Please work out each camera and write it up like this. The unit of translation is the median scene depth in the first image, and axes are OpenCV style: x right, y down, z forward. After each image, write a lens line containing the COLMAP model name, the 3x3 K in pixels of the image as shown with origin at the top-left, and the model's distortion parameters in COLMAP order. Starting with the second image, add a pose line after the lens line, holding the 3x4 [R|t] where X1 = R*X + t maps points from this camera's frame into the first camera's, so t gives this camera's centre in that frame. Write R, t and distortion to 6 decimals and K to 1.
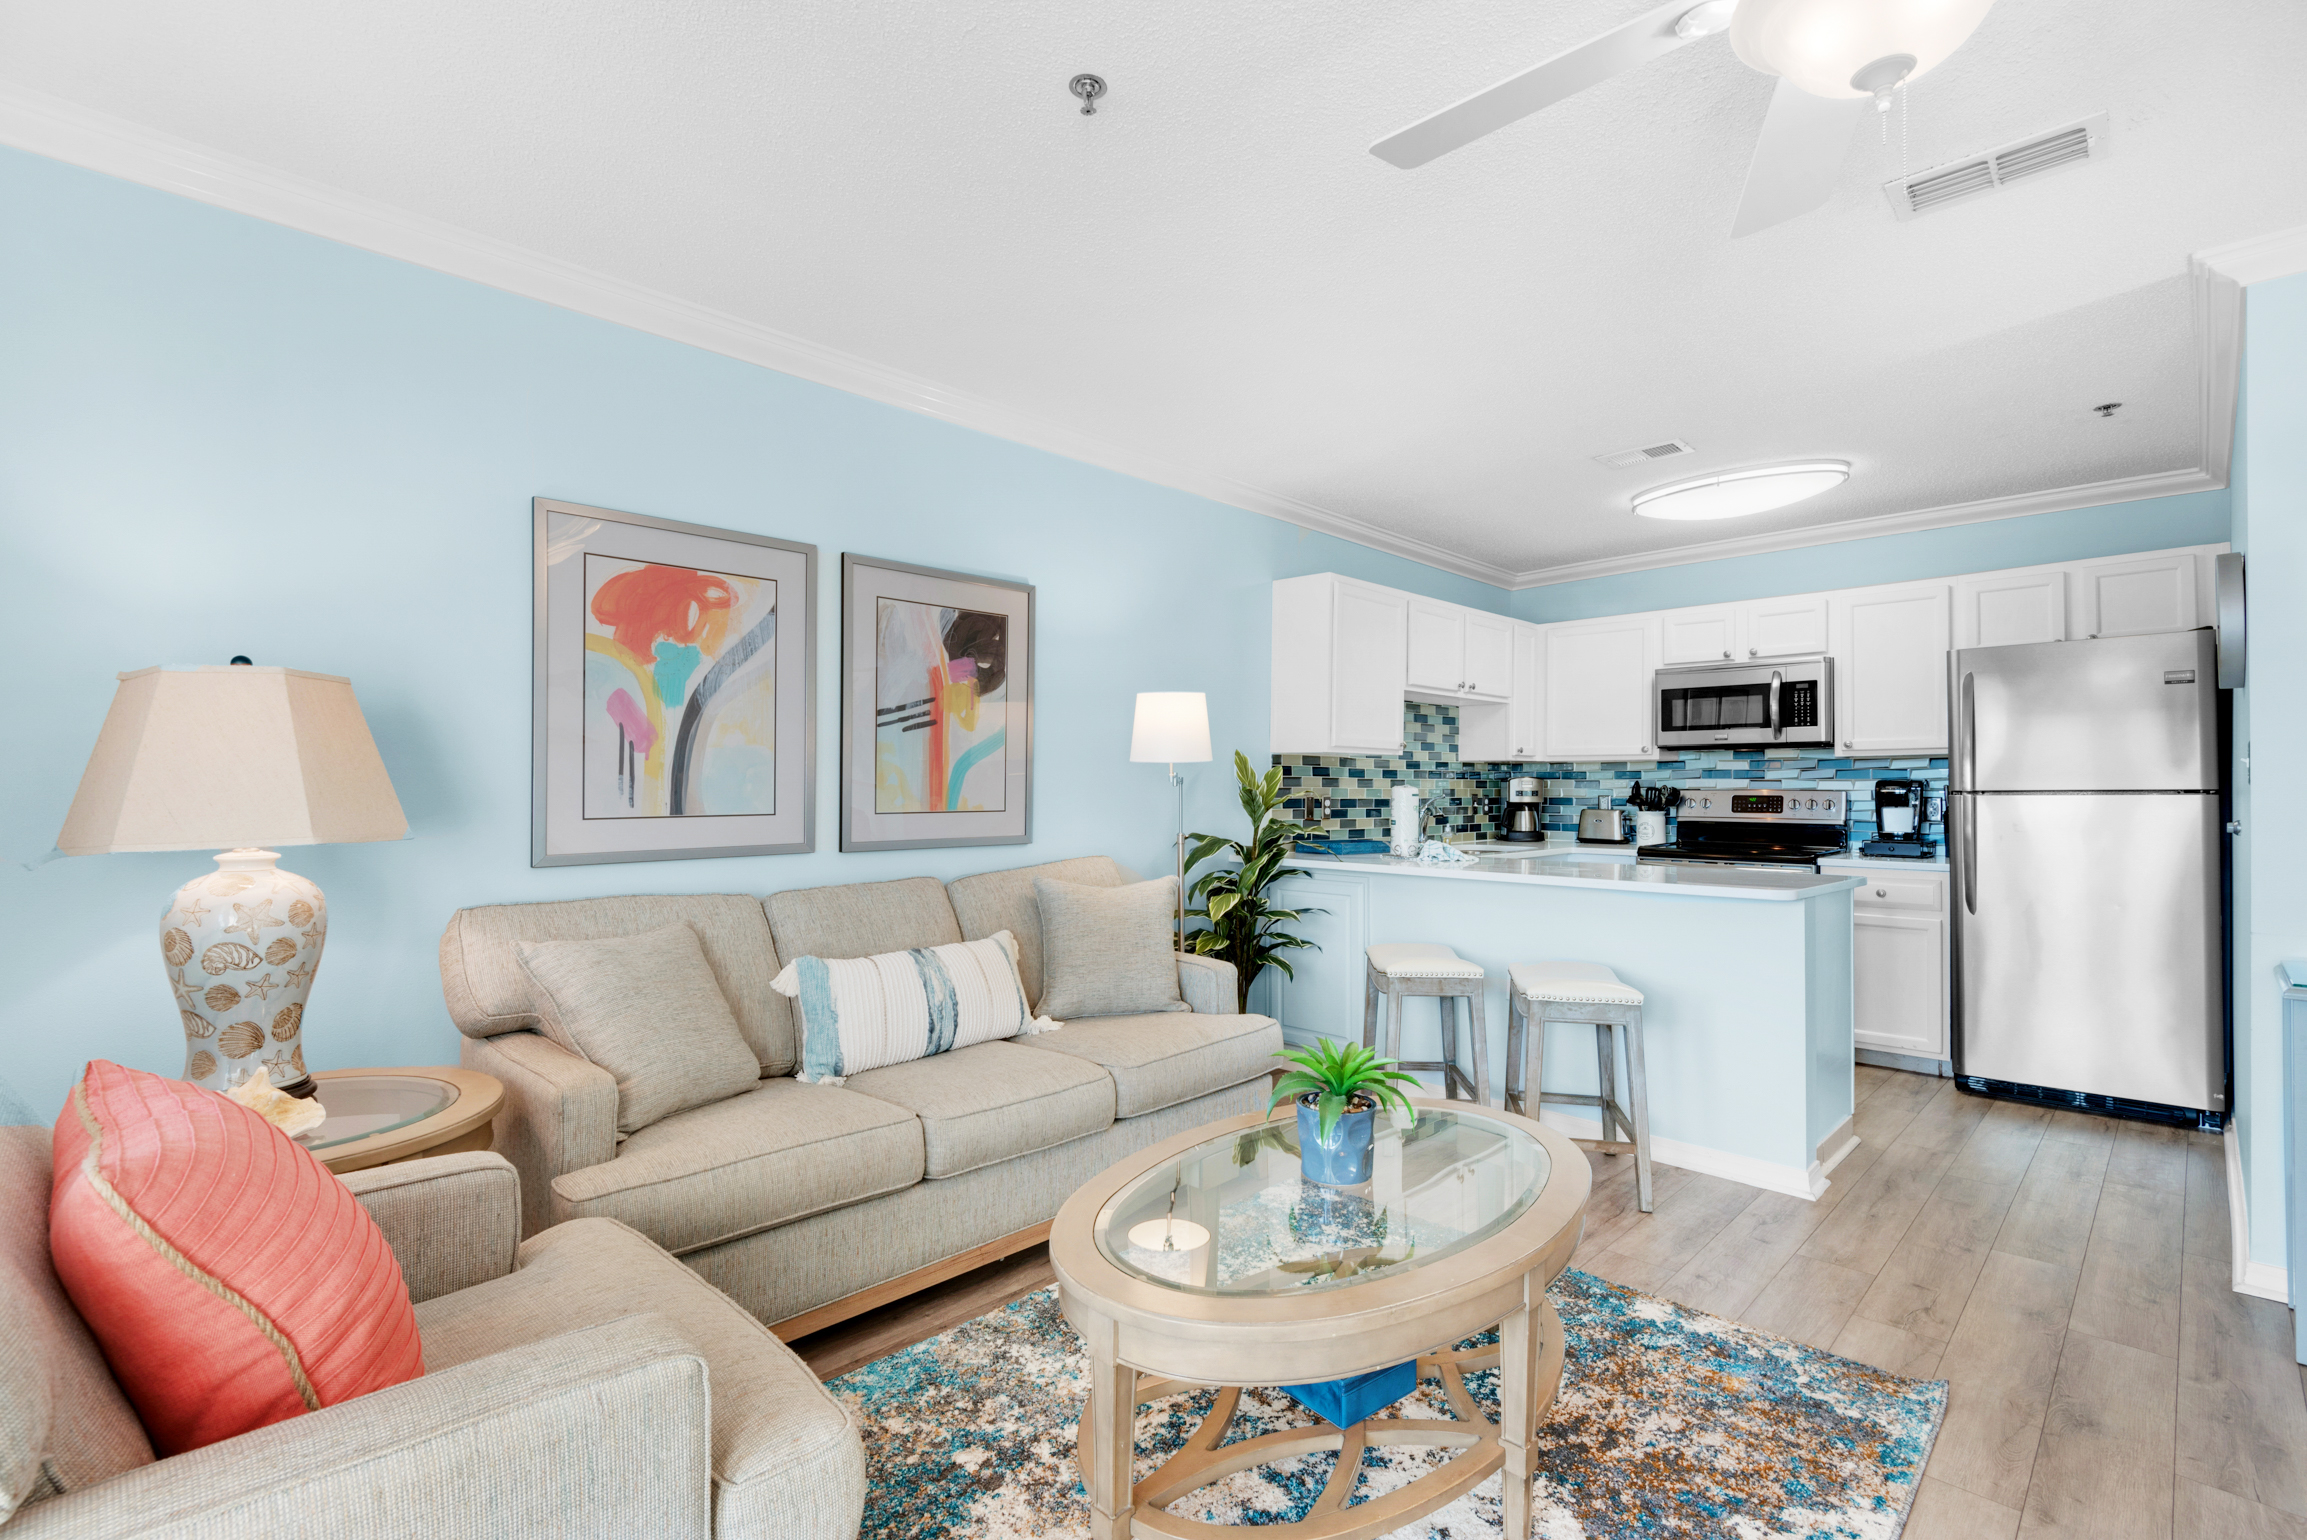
lens RADIAL K [[1041.3, 0, 1153.5], [0, 1041.3, 770.0], [0, 0, 1]] dist [-0.002894, -0.000839]
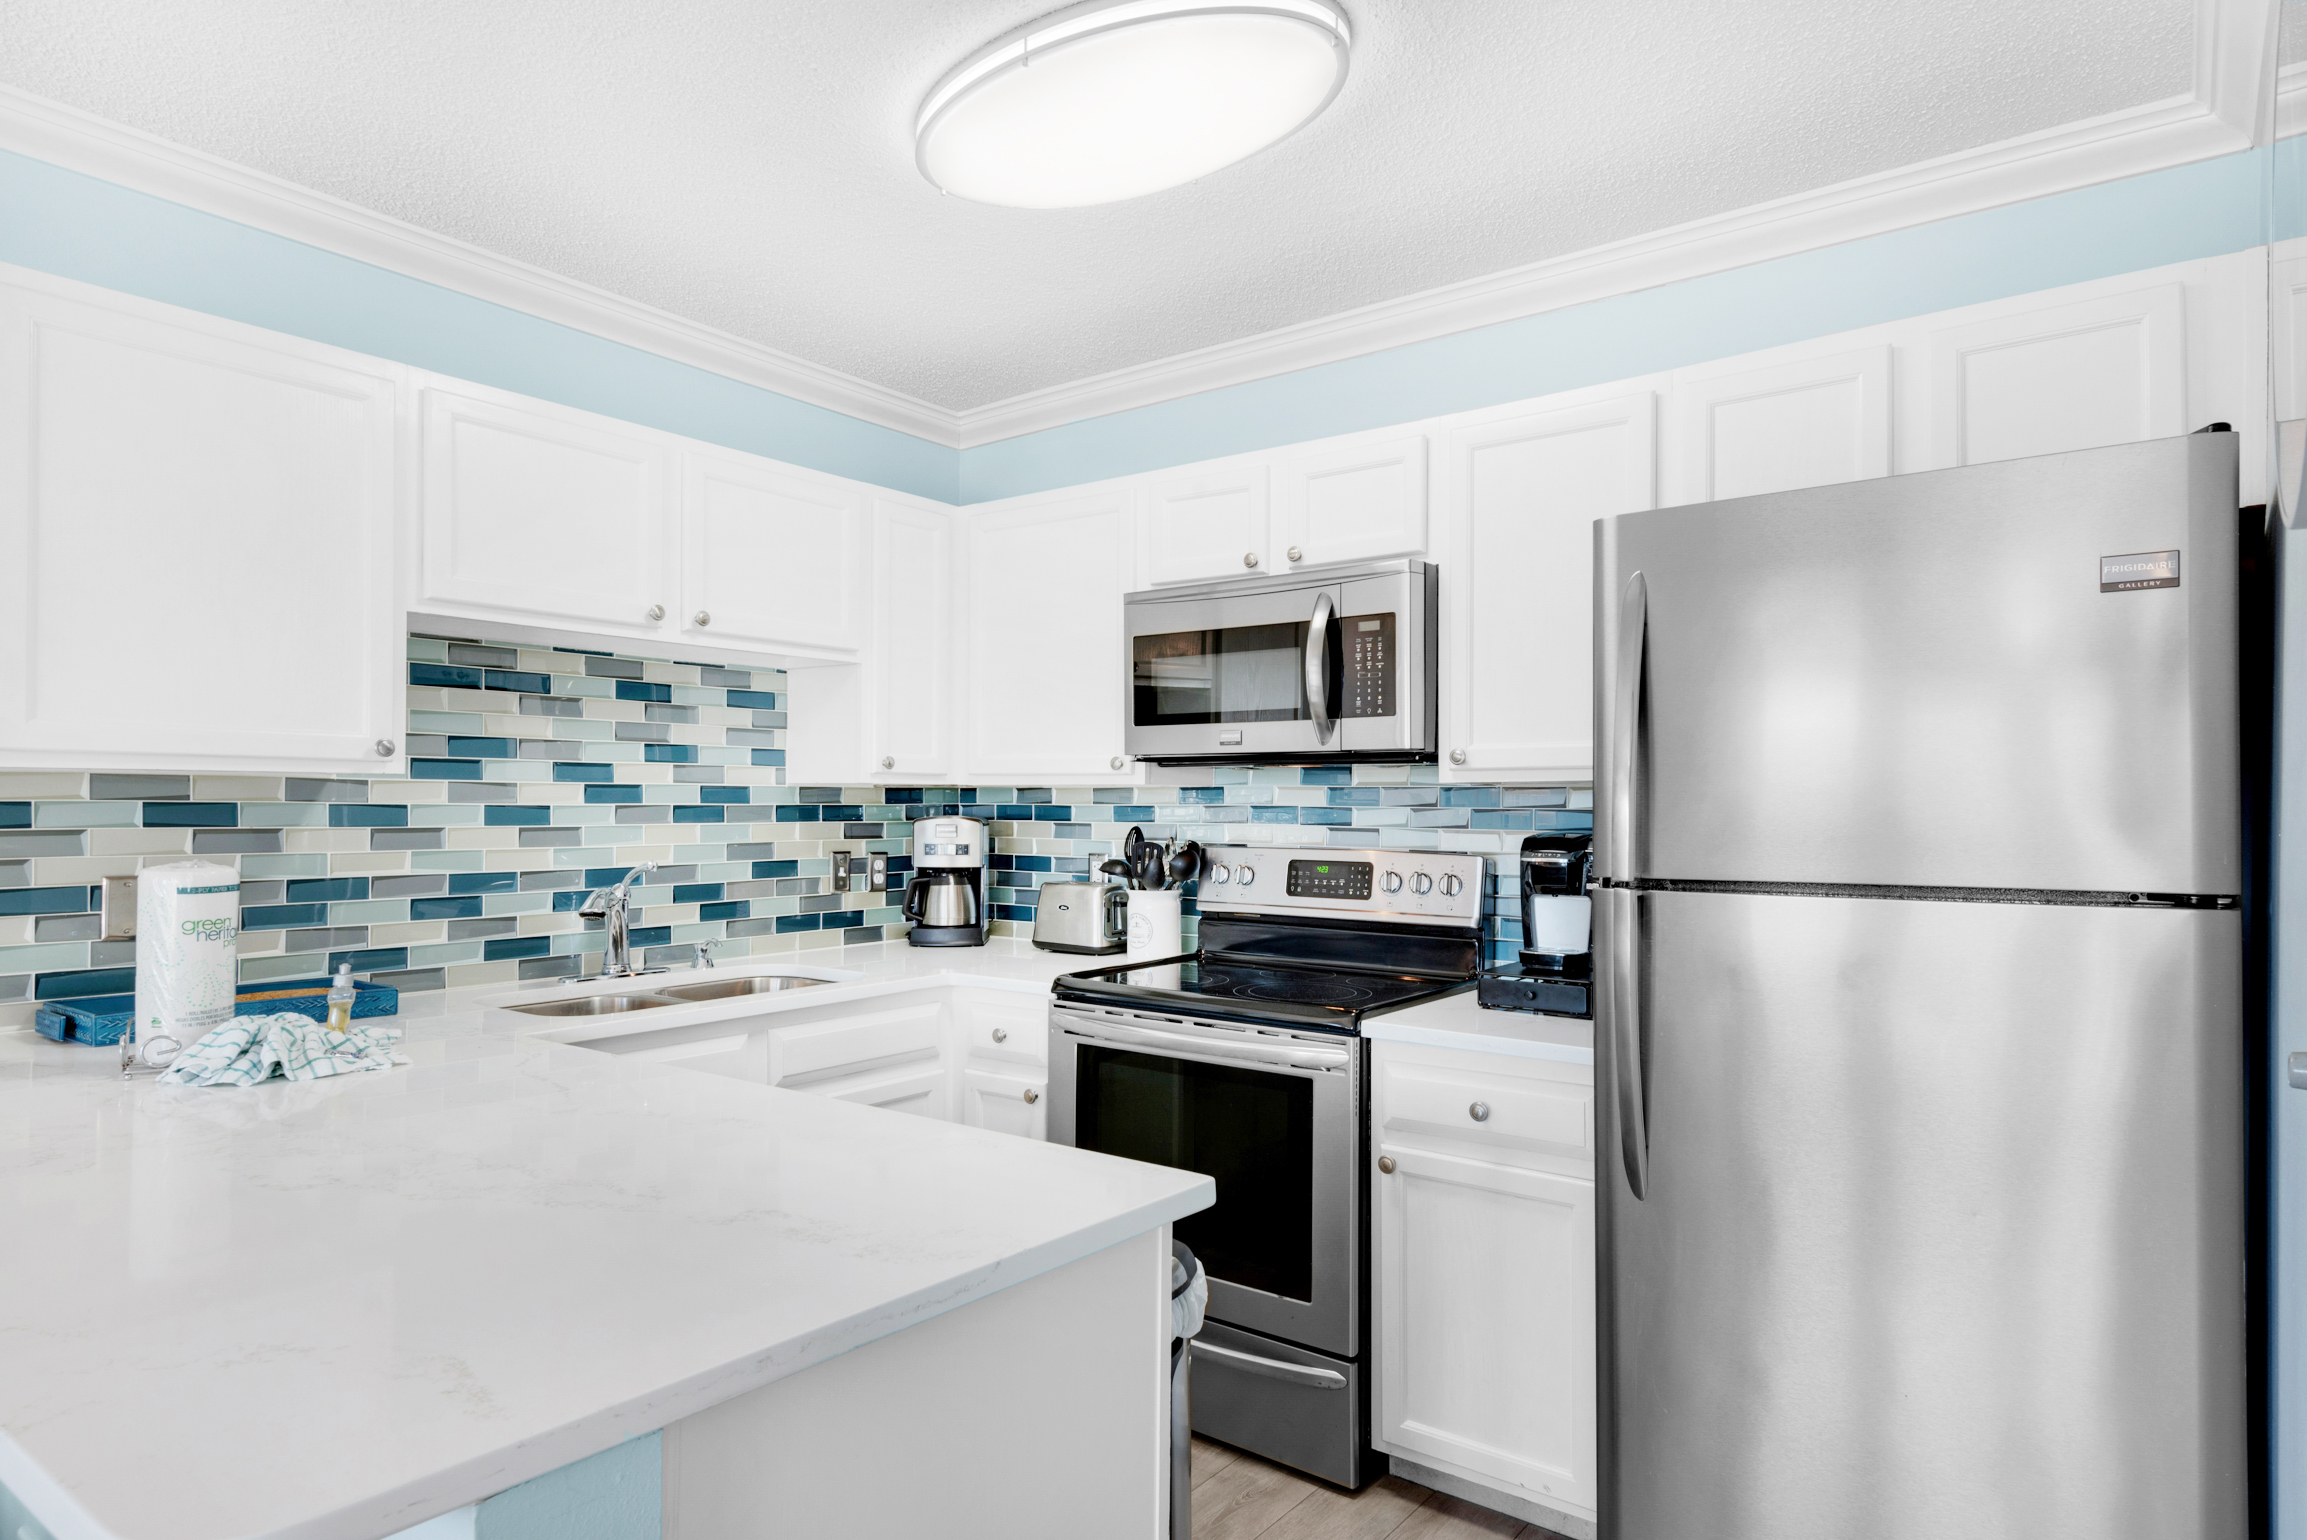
lens RADIAL K [[1306.9, 0, 1148.8], [0, 1306.9, 795.1], [0, 0, 1]] dist [0.057990, 0.000211]
pose [[0.991696, 0.003484, 0.128553, 0.438892], [-0.004825, 0.999937, 0.010117, -0.012119], [-0.128510, -0.010654, 0.991651, 0.432599]]
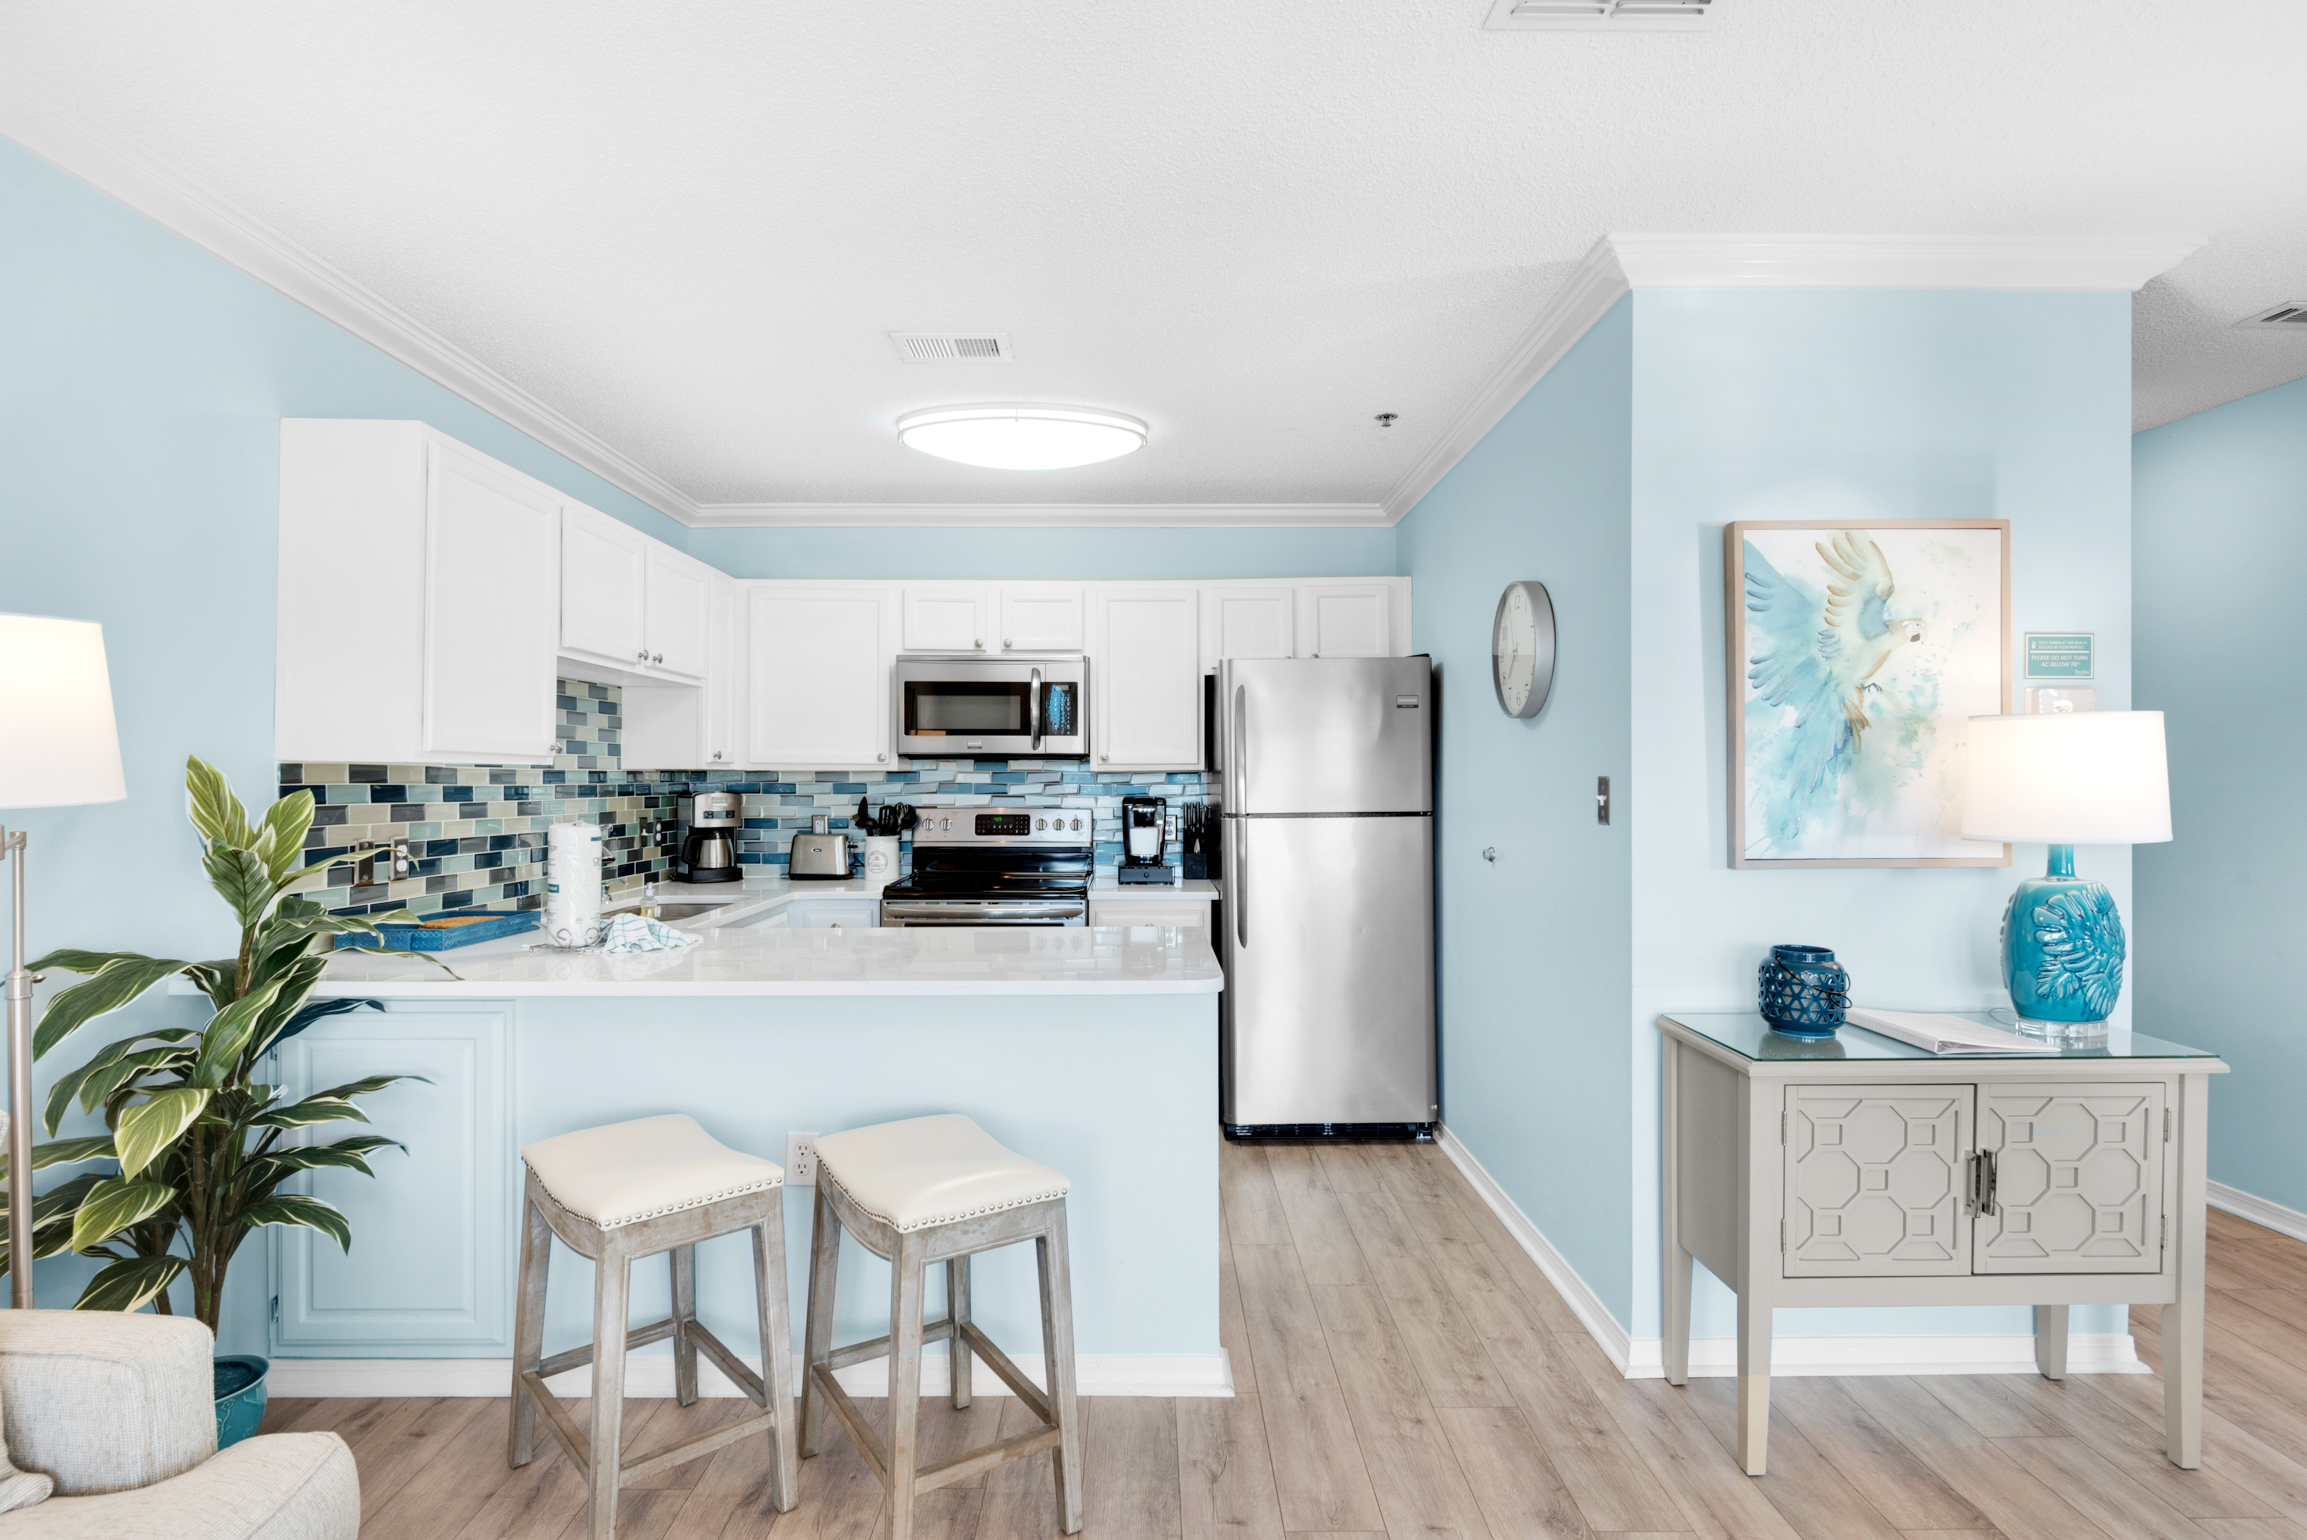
lens RADIAL K [[1130.9, 0, 1154.3], [0, 1130.9, 780.1], [0, 0, 1]] dist [0.031156, -0.023132]
pose [[0.699706, -0.001320, 0.714429, 0.013689], [-0.011929, 0.999837, 0.013531, -0.017920], [-0.714331, -0.017990, 0.699577, 0.284980]]
